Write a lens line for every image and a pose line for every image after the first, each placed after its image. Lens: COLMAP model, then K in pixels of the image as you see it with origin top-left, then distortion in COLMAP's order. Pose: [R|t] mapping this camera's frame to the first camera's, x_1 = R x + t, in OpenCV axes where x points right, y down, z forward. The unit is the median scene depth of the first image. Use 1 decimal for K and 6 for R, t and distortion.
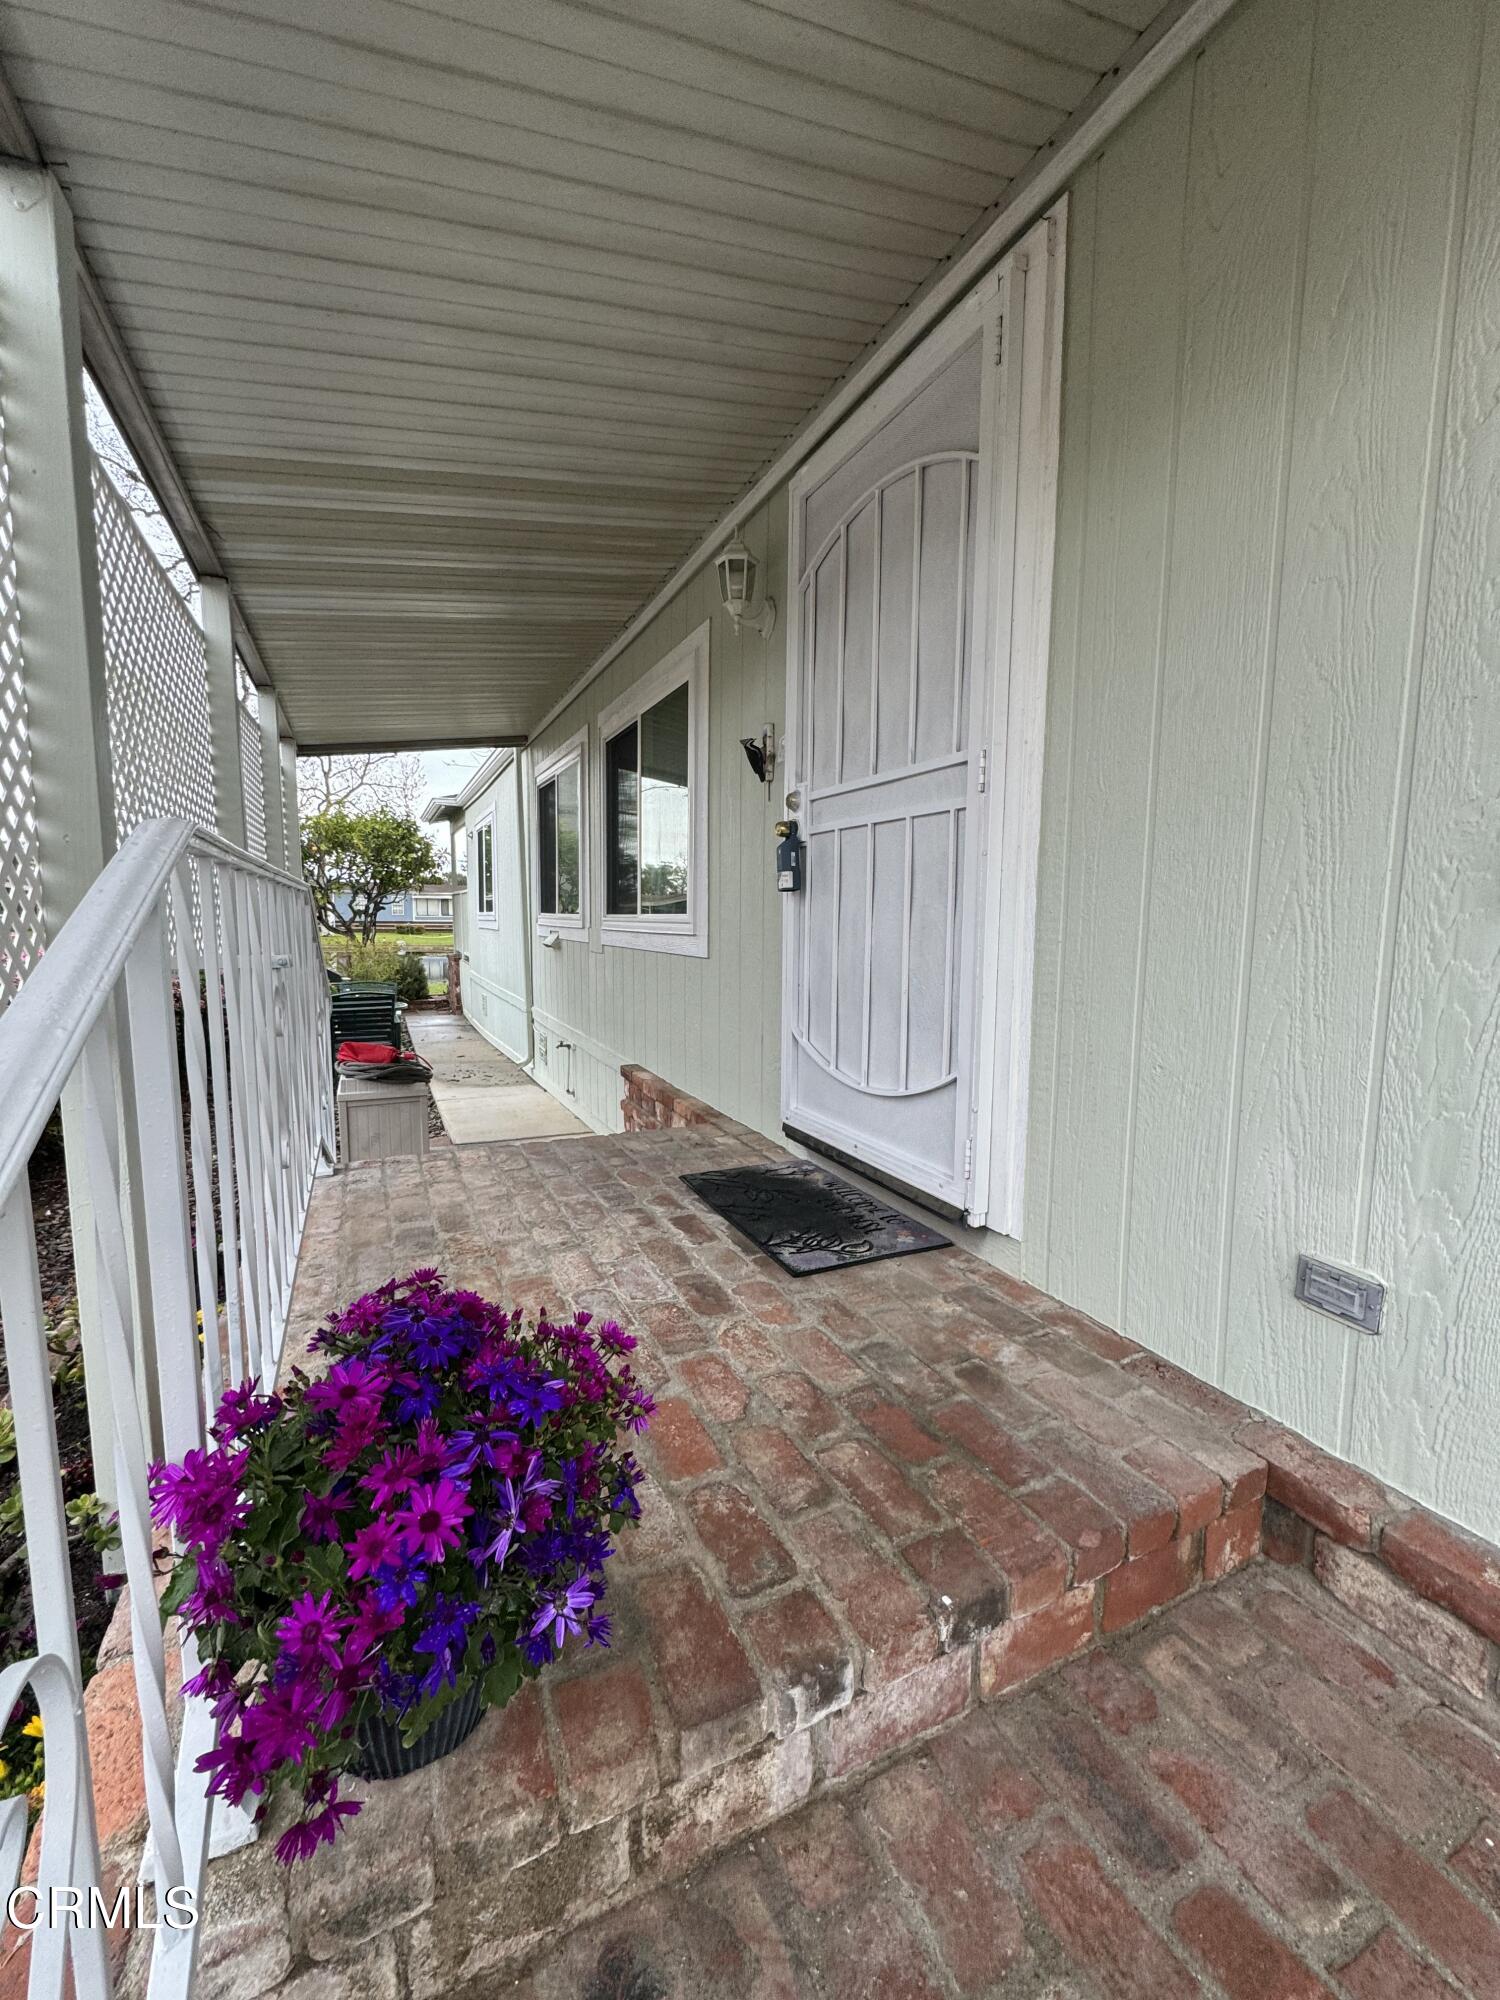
lens RADIAL K [[795.4, 0, 750.0], [0, 795.4, 1000.0], [0, 0, 1]] dist [-0.003424, 0.000051]
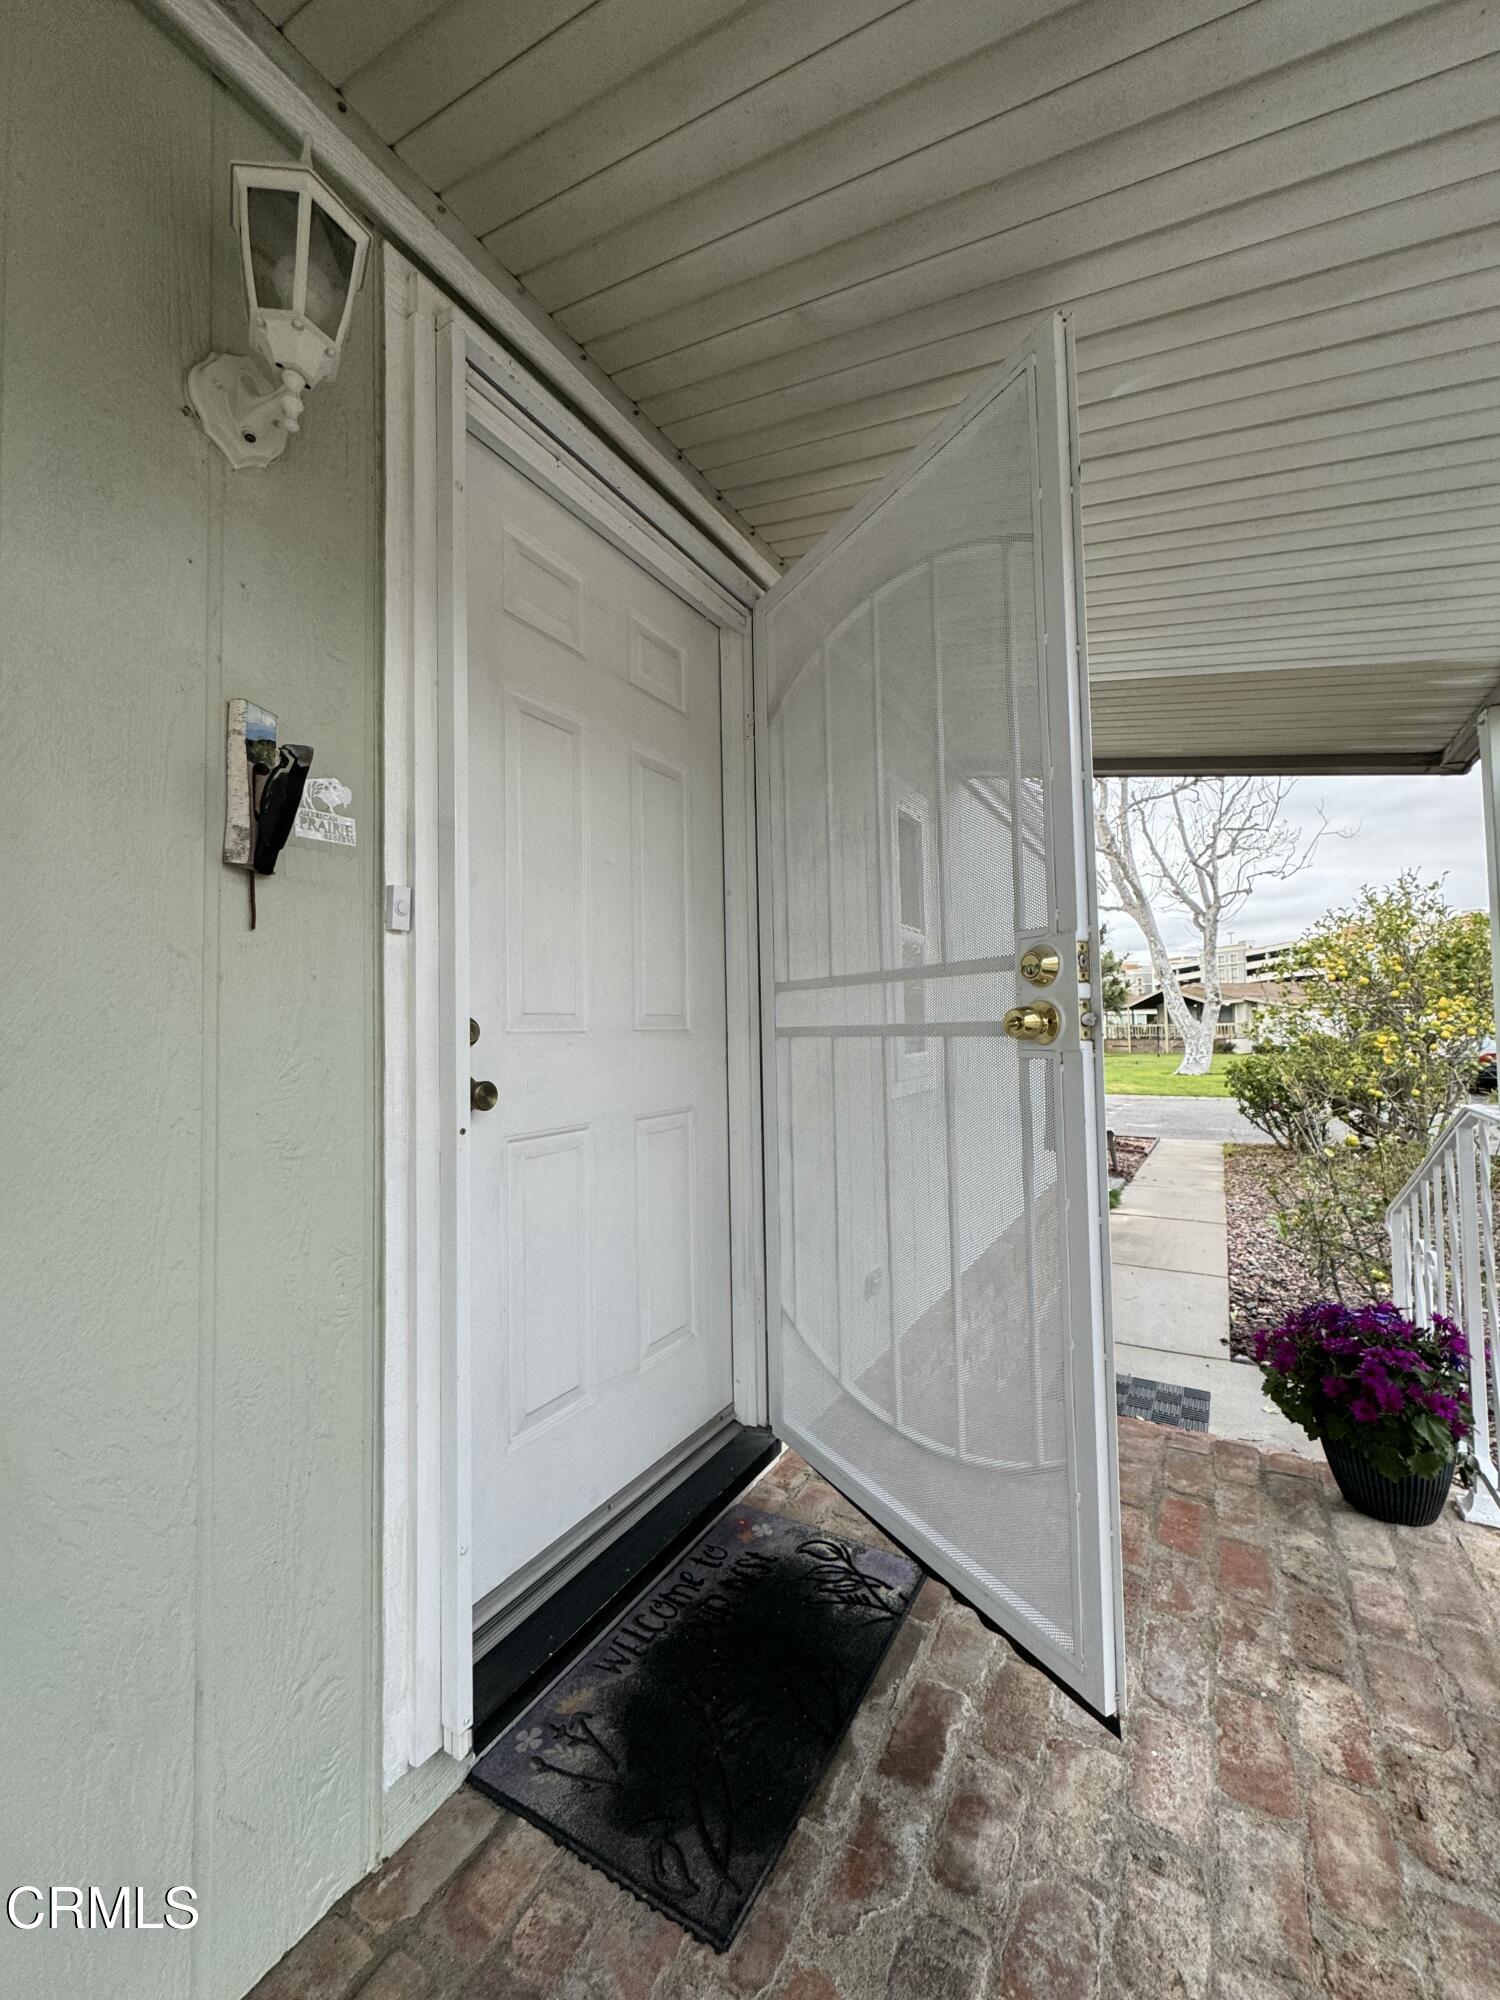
lens RADIAL K [[795.4, 0, 750.0], [0, 795.4, 1000.0], [0, 0, 1]] dist [-0.003424, 0.000051]
pose [[-0.563819, 0.037659, 0.825040, -0.498155], [0.102722, 0.994401, 0.024809, -0.276439], [-0.819486, 0.098737, -0.564530, 1.360848]]
